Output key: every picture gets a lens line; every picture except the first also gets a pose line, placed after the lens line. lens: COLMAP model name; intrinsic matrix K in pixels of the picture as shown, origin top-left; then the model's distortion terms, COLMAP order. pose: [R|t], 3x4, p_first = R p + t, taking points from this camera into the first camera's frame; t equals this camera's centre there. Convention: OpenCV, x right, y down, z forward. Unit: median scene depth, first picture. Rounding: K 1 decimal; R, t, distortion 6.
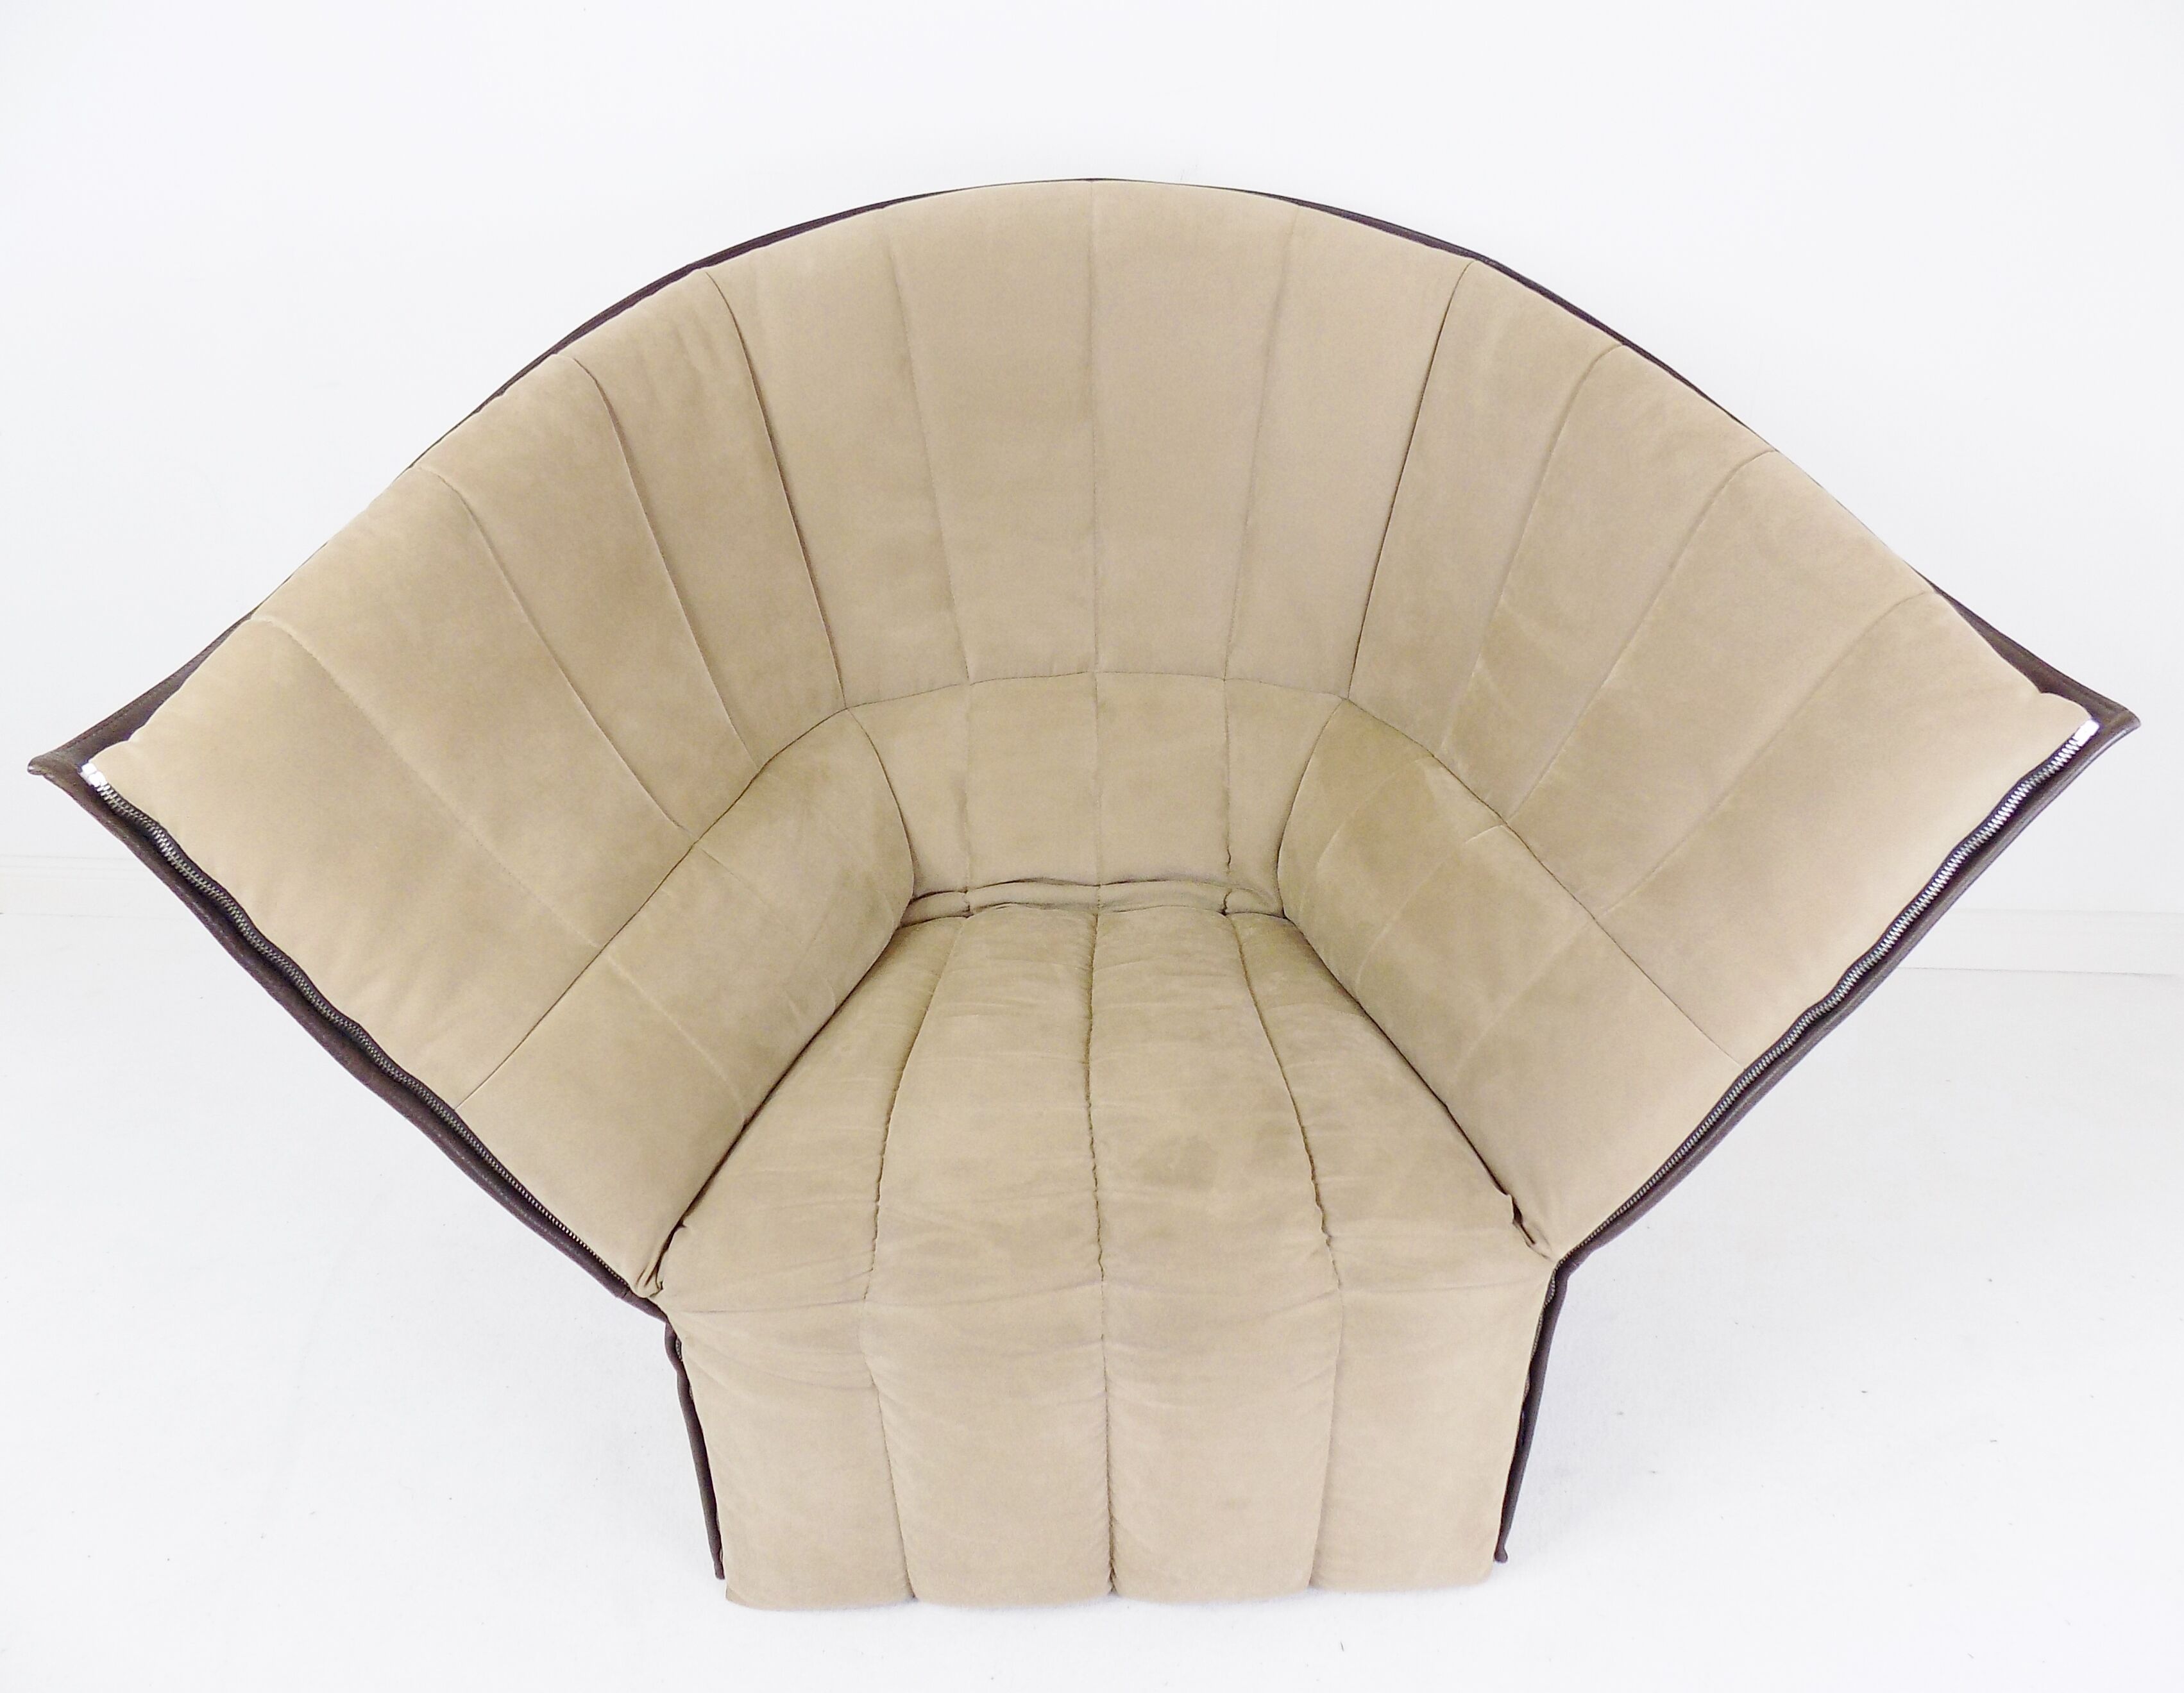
lens RADIAL K [[1562.3, 0, 1124.9], [0, 1562.3, 865.7], [0, 0, 1]] dist [-0.071742, 0.008473]
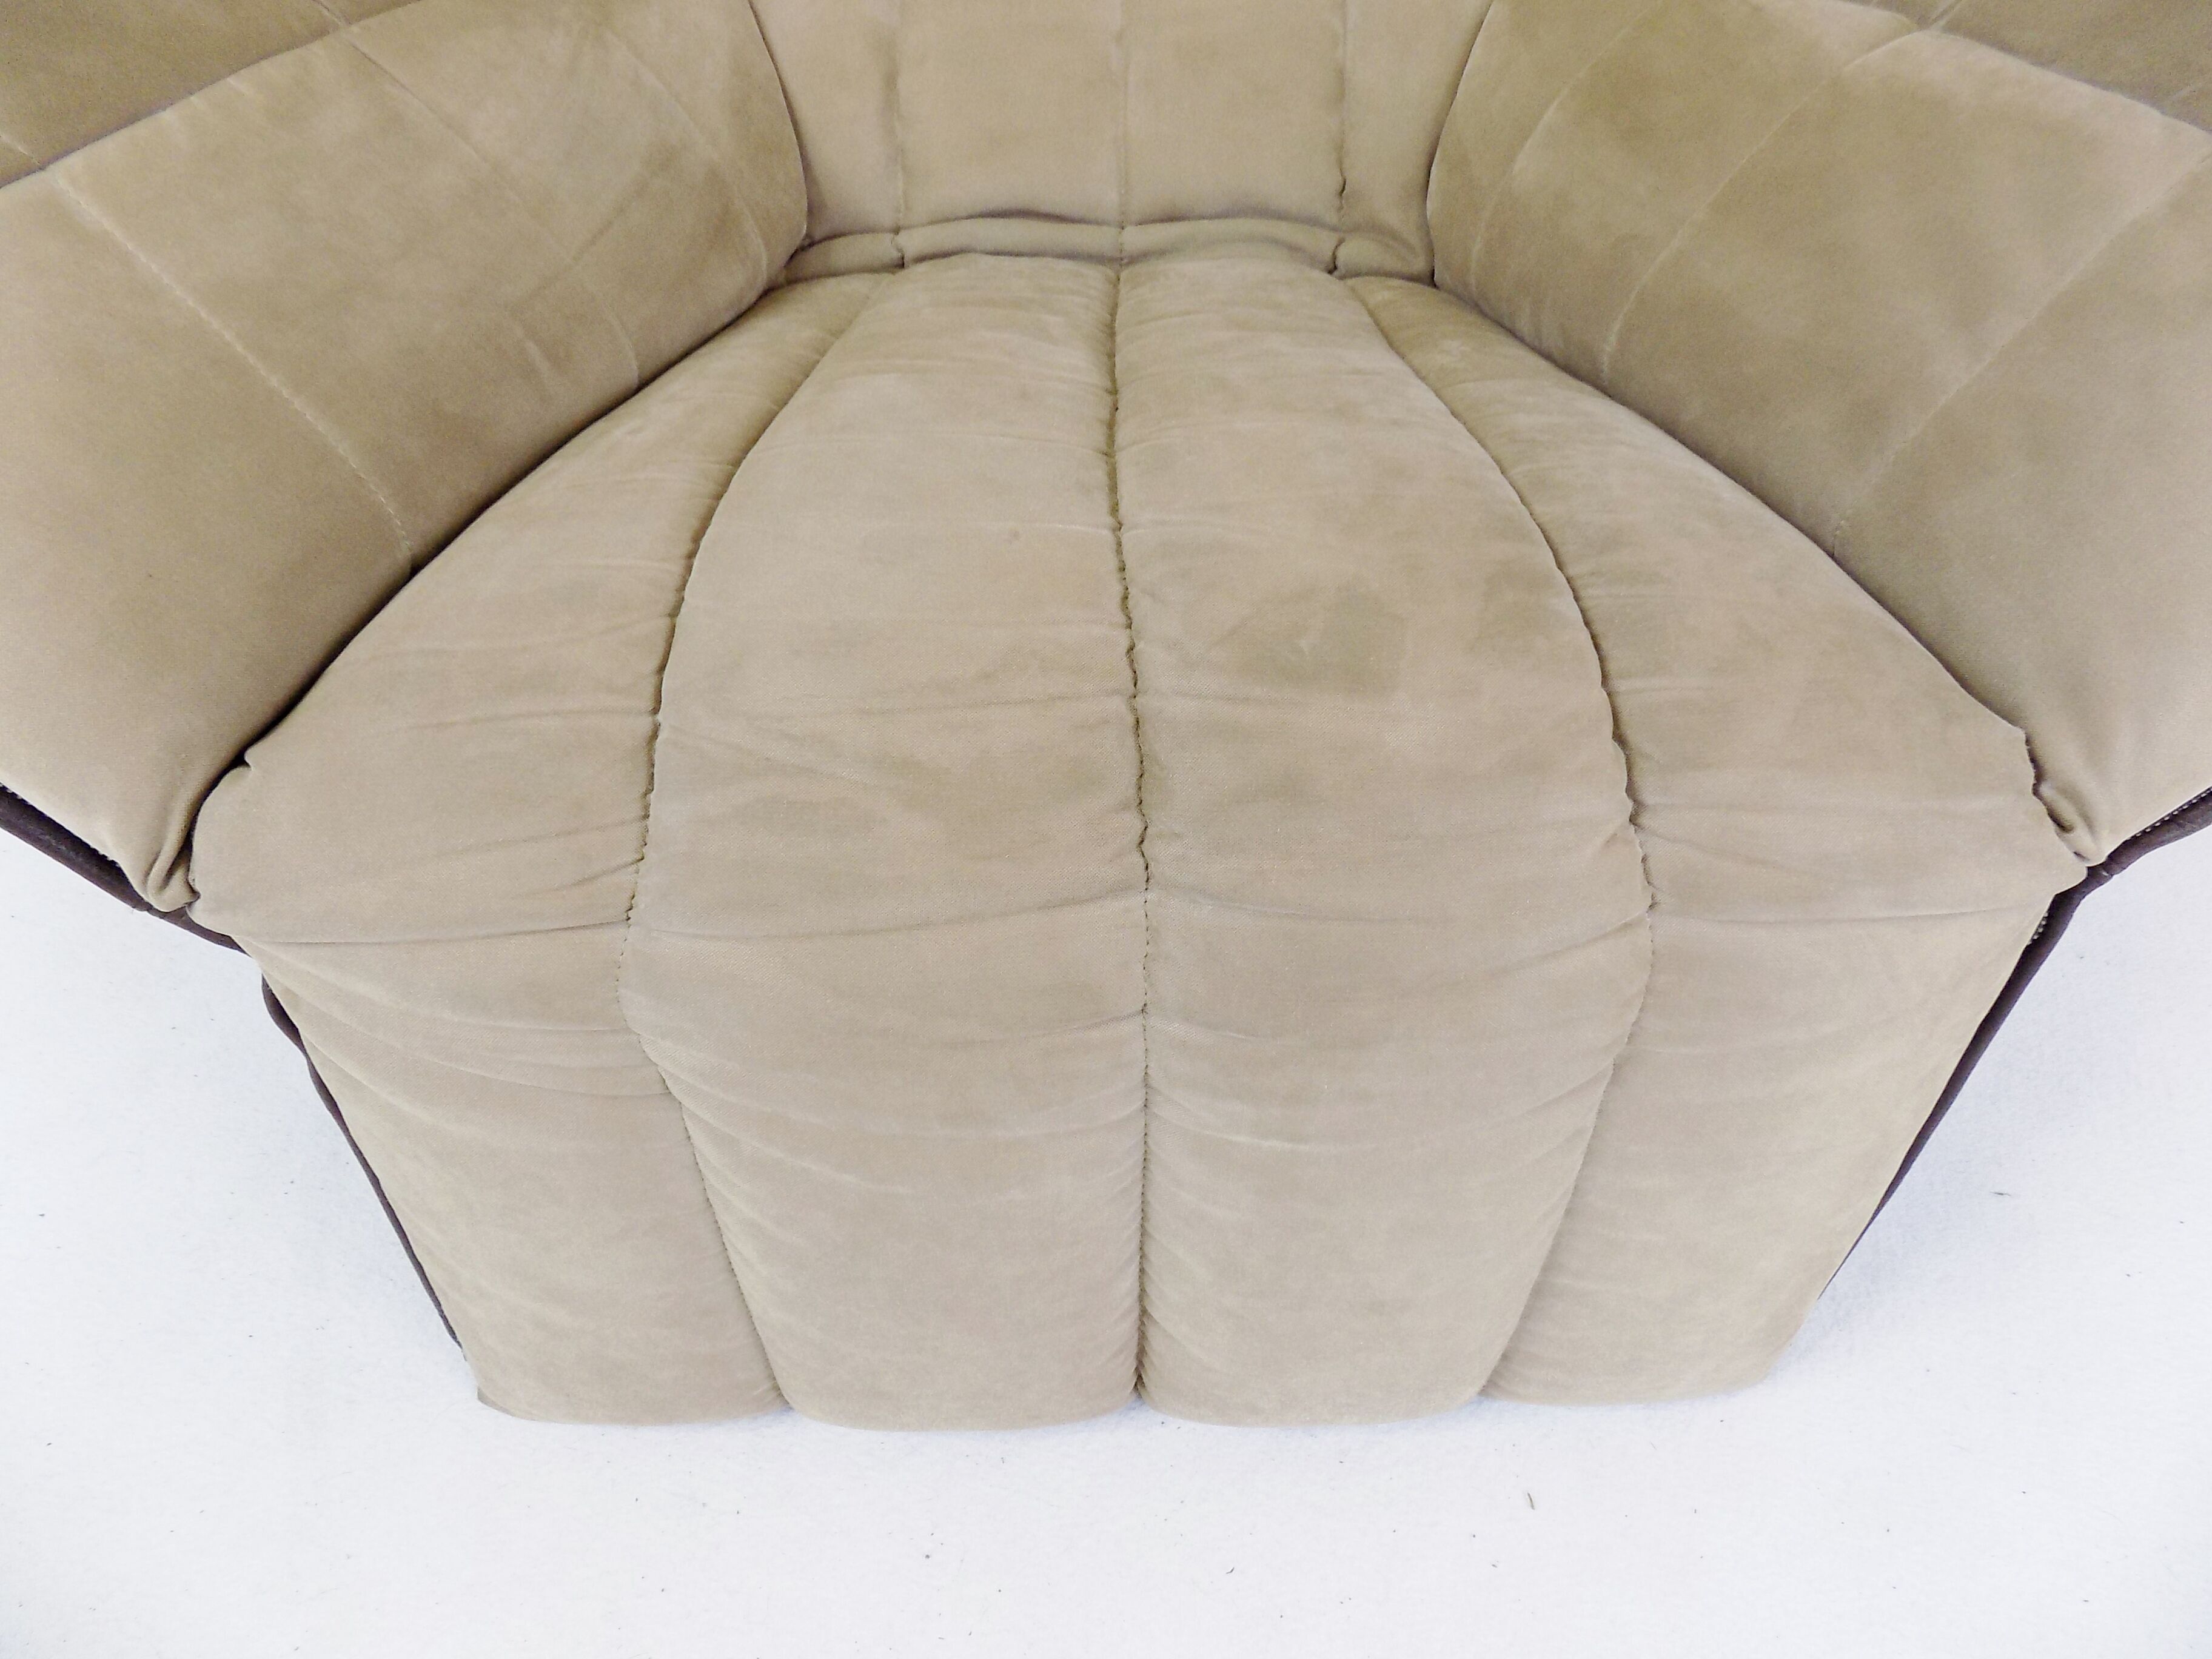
lens RADIAL K [[1505.3, 0, 1117.0], [0, 1505.3, 808.2], [0, 0, 1]] dist [-0.055211, 0.041629]
pose [[0.999837, 0.016826, 0.006537, -0.024277], [-0.017869, 0.973880, 0.226360, 0.131426], [-0.002557, -0.226440, 0.974022, 0.525875]]
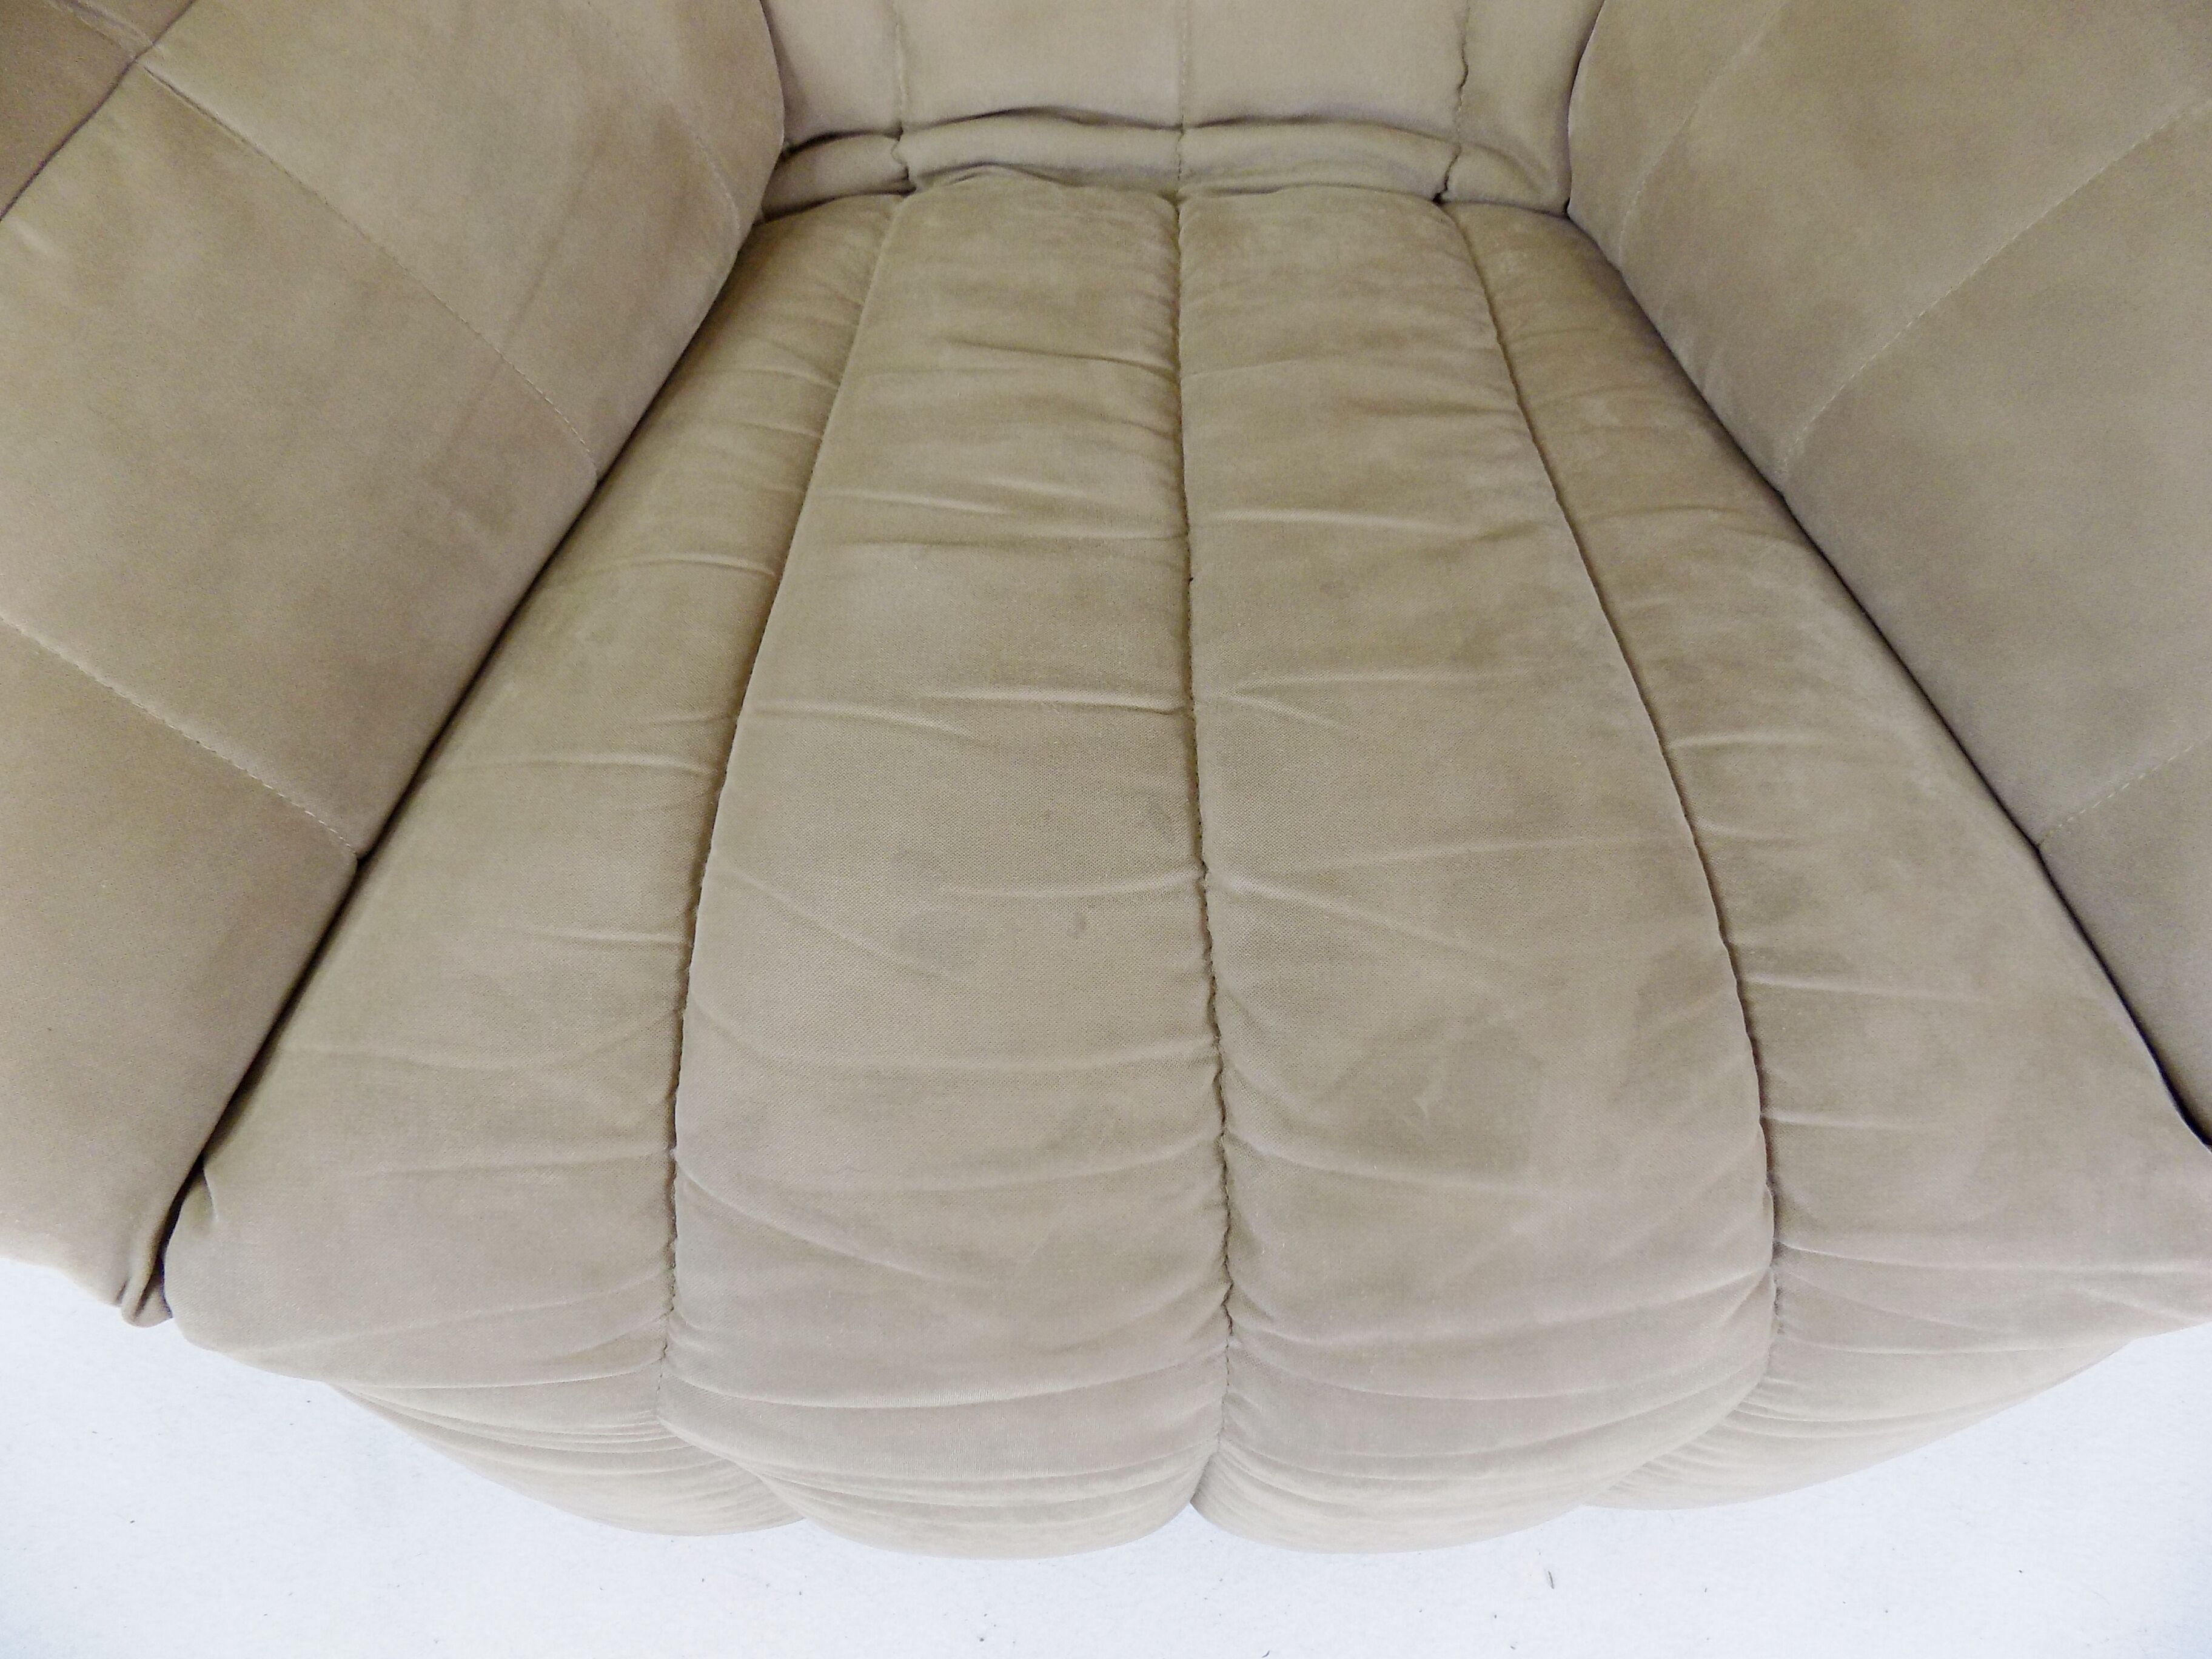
lens RADIAL K [[1505.3, 0, 1118.5], [0, 1505.3, 840.1], [0, 0, 1]] dist [-0.055211, 0.041629]
pose [[0.999612, 0.023607, 0.014782, -0.048853], [-0.027852, 0.852385, 0.522173, -0.050838], [-0.000273, -0.522382, 0.852711, 0.667338]]
